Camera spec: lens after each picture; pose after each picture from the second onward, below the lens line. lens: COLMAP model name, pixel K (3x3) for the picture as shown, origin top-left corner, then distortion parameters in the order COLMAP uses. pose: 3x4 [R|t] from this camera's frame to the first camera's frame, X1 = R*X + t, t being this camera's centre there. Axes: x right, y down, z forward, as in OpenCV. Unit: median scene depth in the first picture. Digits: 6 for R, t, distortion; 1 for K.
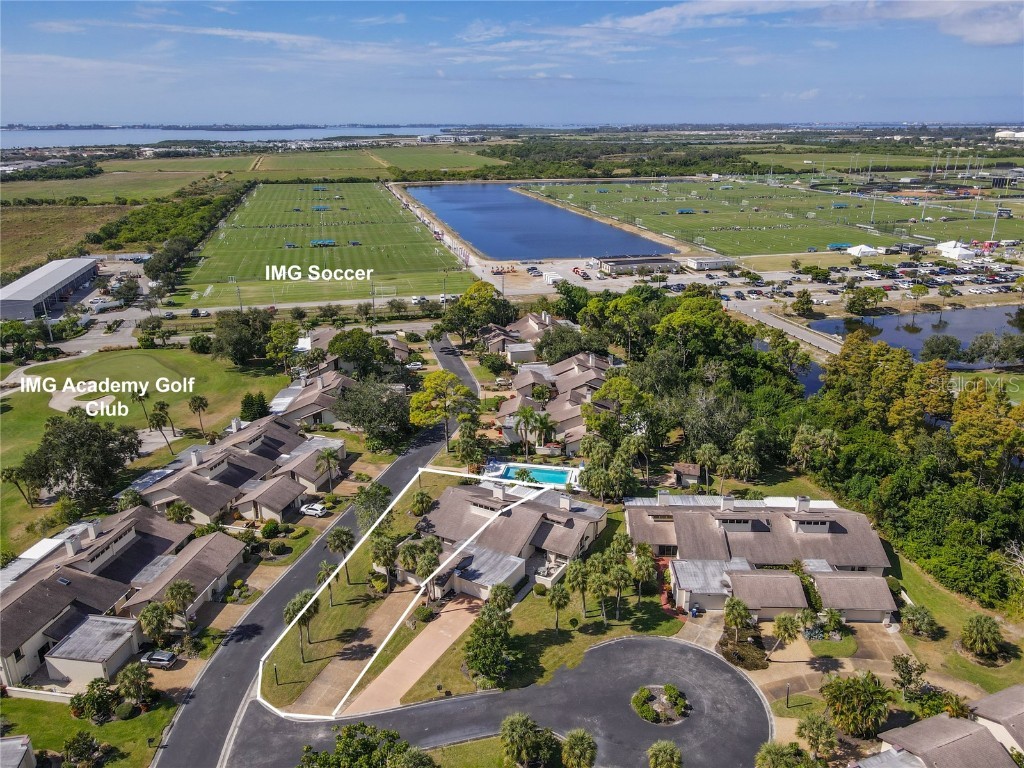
lens RADIAL K [[729.3, 0, 522.4], [0, 729.3, 399.1], [0, 0, 1]] dist [0.009744, 0.004882]
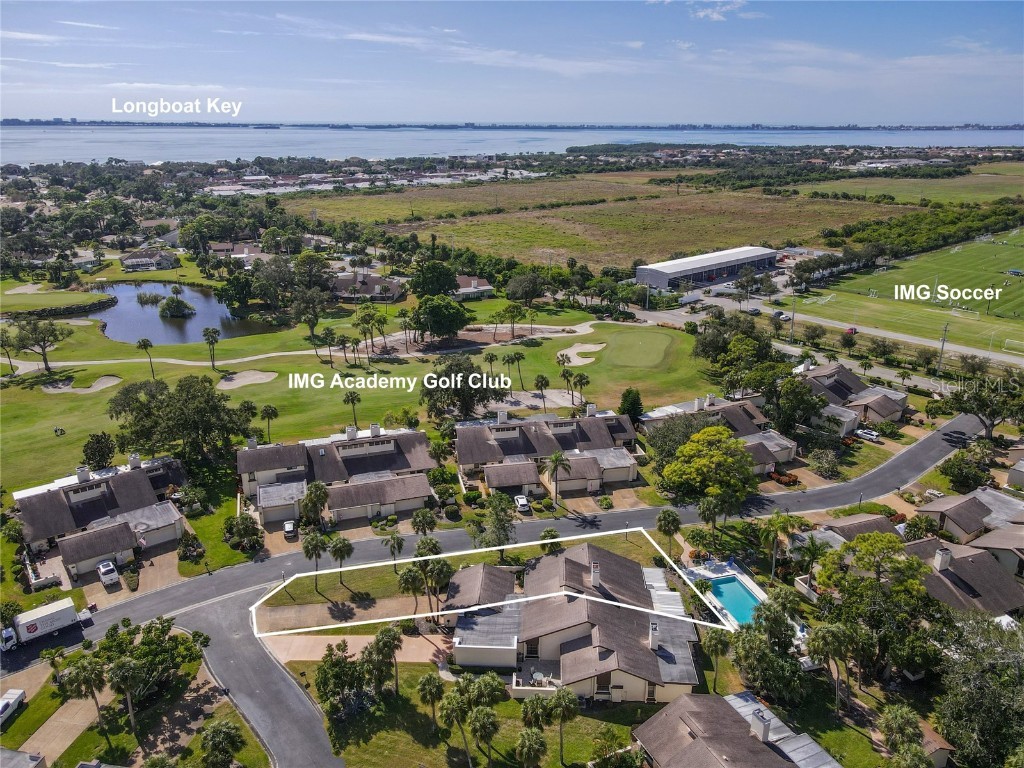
lens RADIAL K [[731.9, 0, 532.0], [0, 731.9, 383.7], [0, 0, 1]] dist [0.031106, 0.002922]
pose [[0.448714, 0.306583, -0.839442, 0.073925], [-0.325370, 0.930891, 0.166059, -0.024935], [0.832340, 0.198616, 0.517457, 0.064260]]
